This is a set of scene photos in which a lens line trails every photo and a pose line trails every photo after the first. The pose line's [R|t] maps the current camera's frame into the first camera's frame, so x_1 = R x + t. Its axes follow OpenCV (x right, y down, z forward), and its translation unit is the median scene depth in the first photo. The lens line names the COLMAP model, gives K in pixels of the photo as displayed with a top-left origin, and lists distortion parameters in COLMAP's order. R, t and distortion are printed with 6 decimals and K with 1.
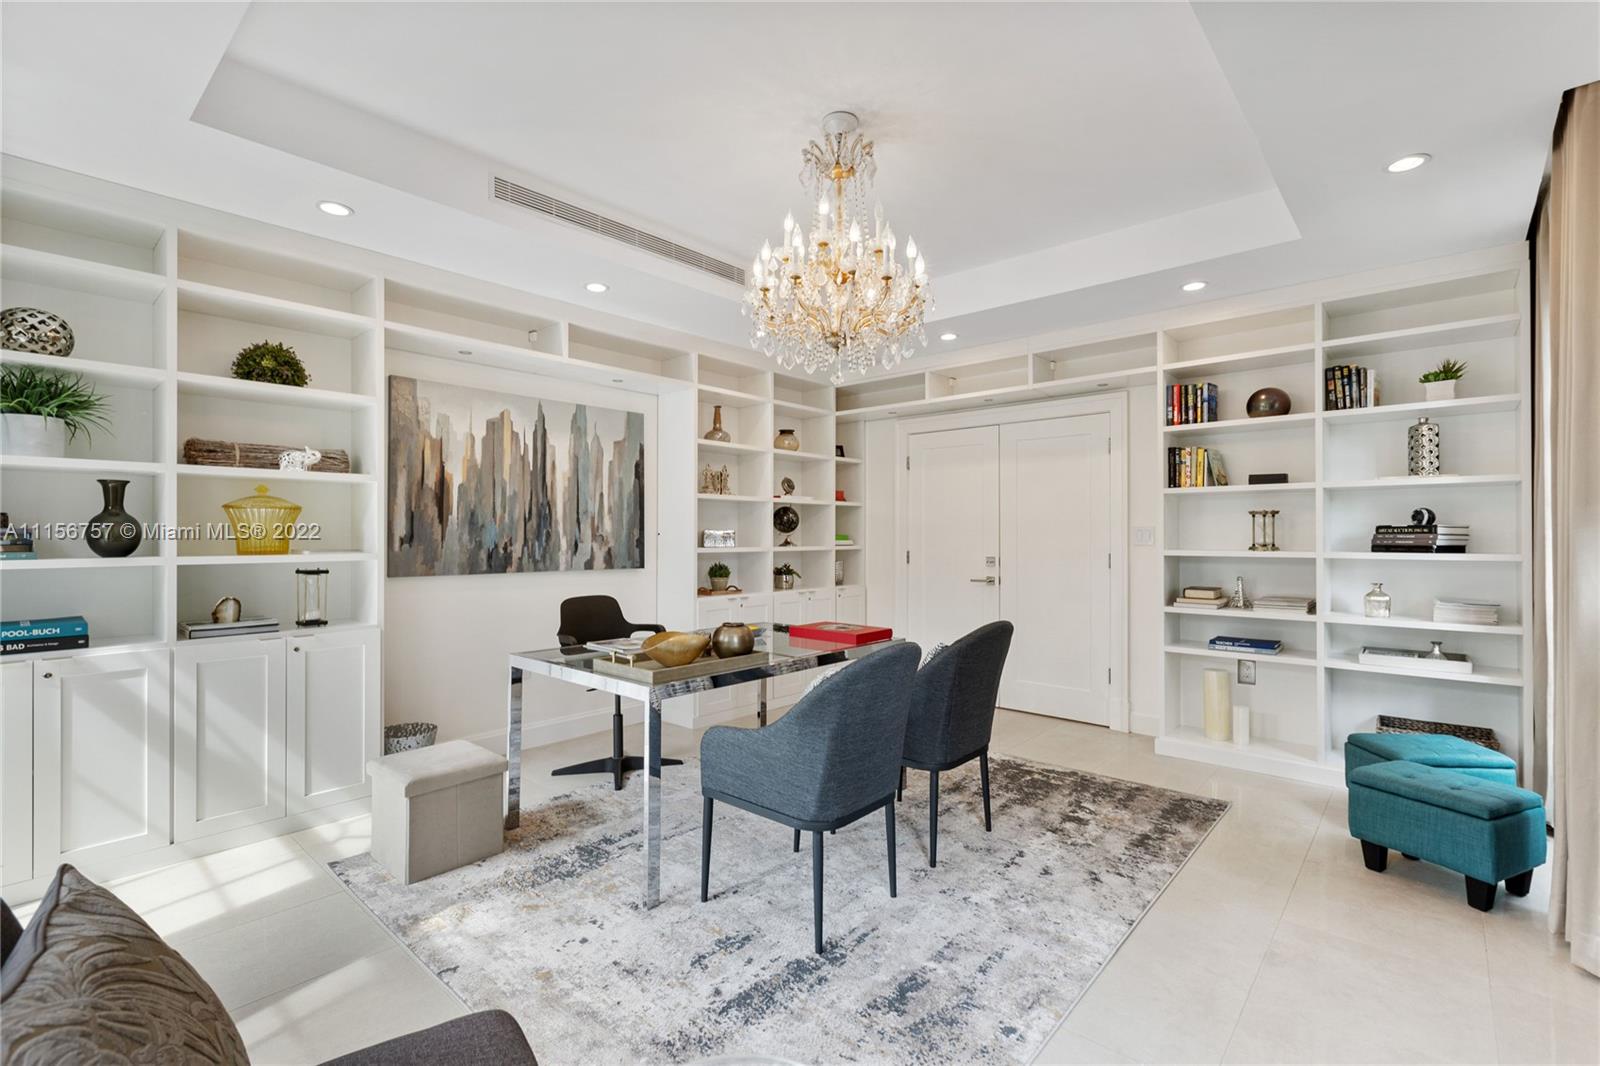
lens RADIAL K [[730.0, 0, 800.0], [0, 730.0, 533.0], [0, 0, 1]] dist [-0.001742, 0.000125]
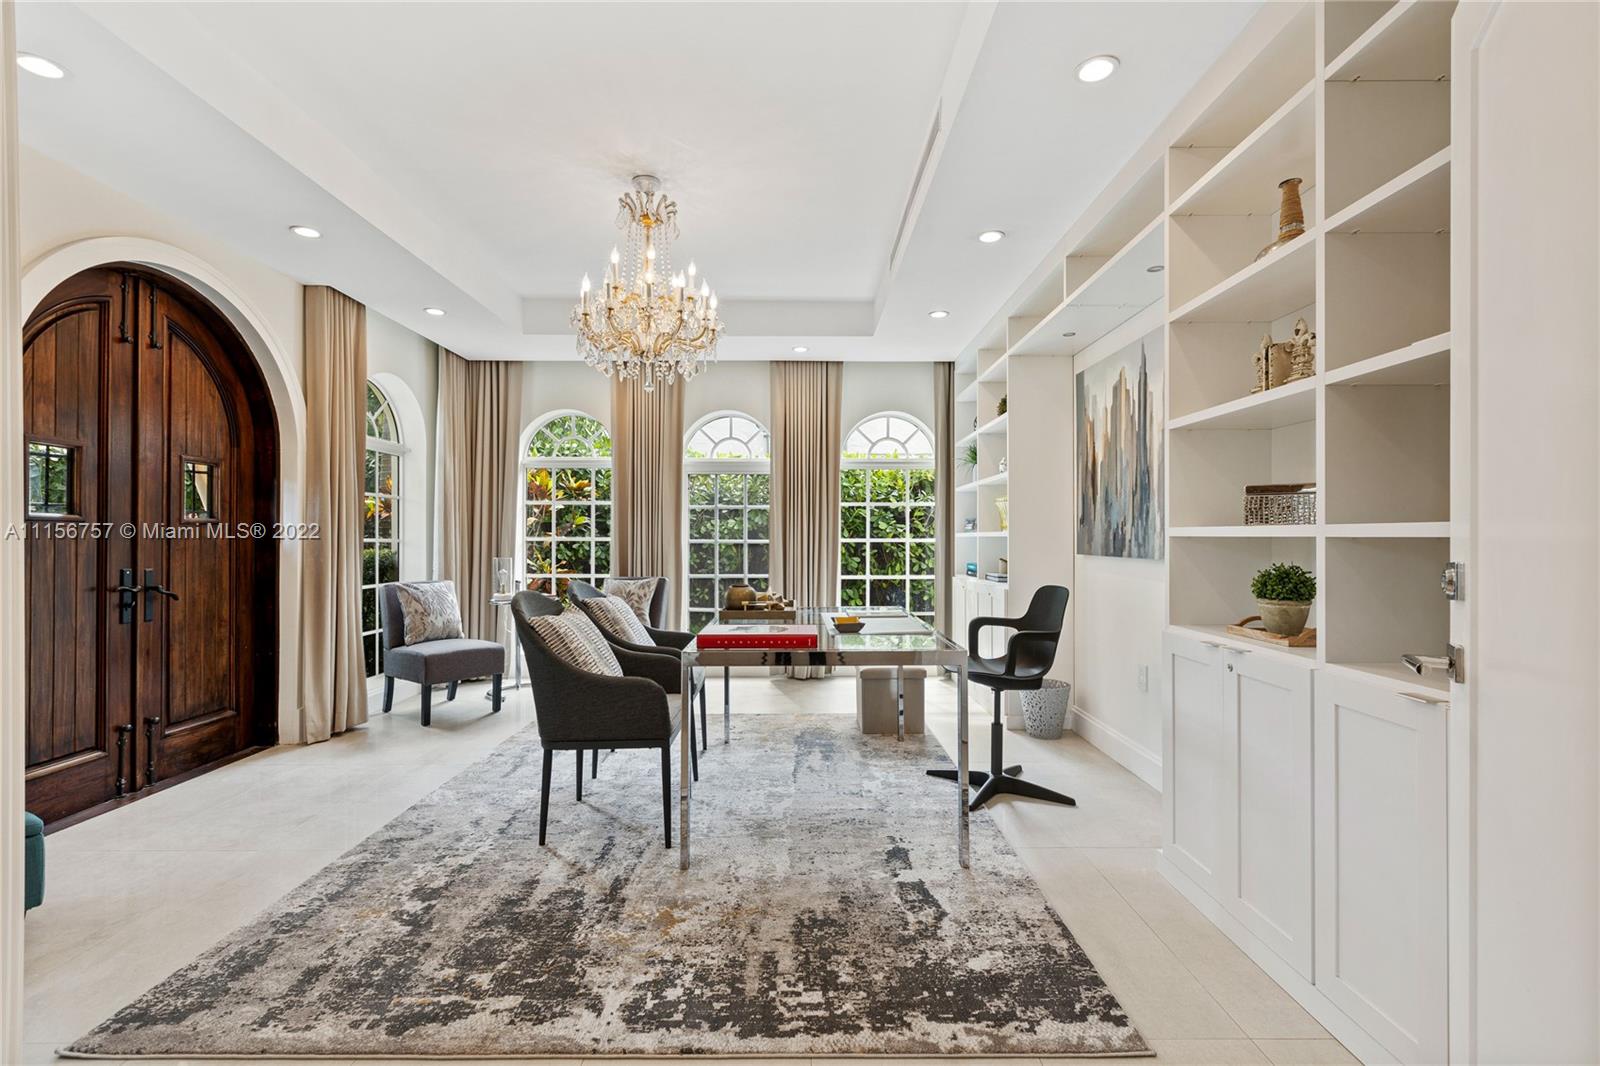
lens RADIAL K [[730.0, 0, 800.0], [0, 730.0, 533.0], [0, 0, 1]] dist [-0.001742, 0.000125]
pose [[-0.751863, -0.004115, -0.659307, 0.565007], [0.000734, 0.999975, -0.007079, 0.039682], [0.659319, -0.005806, -0.751841, 1.742683]]
